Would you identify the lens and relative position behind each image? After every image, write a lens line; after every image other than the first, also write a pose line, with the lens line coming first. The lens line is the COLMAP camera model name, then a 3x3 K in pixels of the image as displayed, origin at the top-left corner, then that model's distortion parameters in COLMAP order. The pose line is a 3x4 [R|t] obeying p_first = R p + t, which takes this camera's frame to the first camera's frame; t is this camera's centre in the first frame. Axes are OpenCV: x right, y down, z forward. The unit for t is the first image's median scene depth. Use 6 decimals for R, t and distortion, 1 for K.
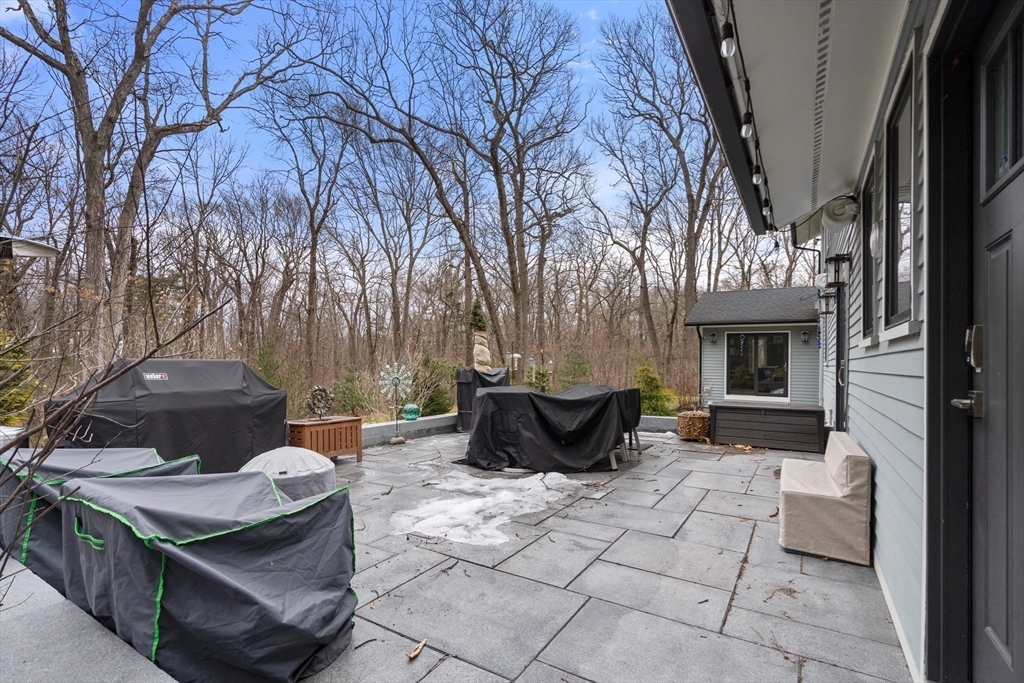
lens RADIAL K [[466.5, 0, 506.2], [0, 466.5, 349.3], [0, 0, 1]] dist [-0.001500, 0.000105]
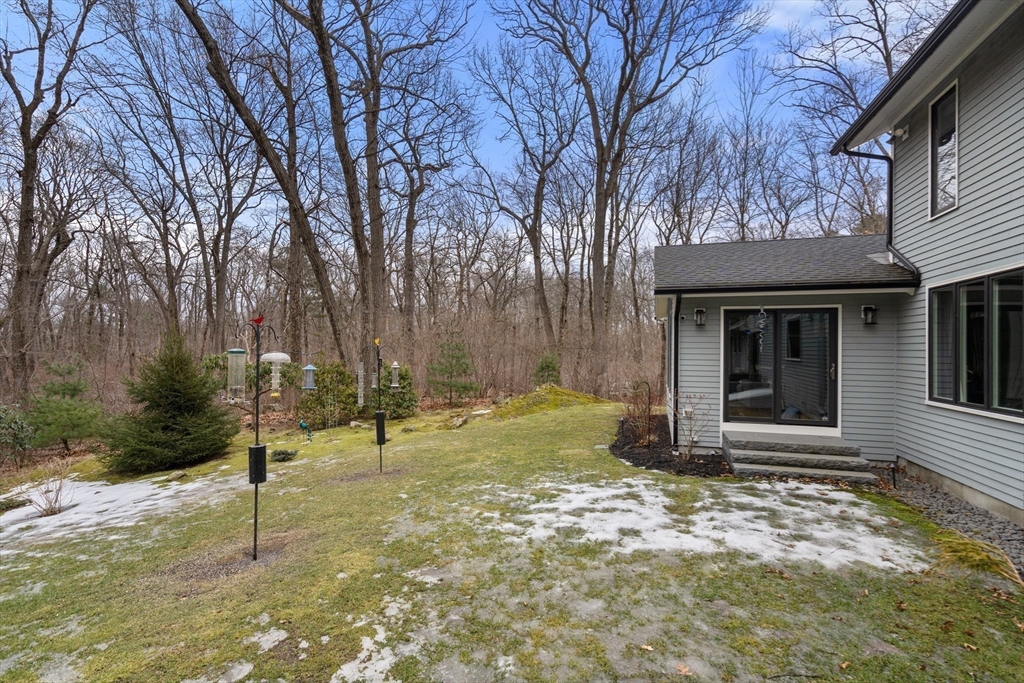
lens RADIAL K [[466.5, 0, 506.2], [0, 466.5, 349.3], [0, 0, 1]] dist [-0.001500, 0.000105]
pose [[0.968130, -0.004453, 0.250409, 0.040489], [-0.002061, 0.999666, 0.025744, -0.000385], [-0.250440, -0.025440, 0.967798, 0.237551]]
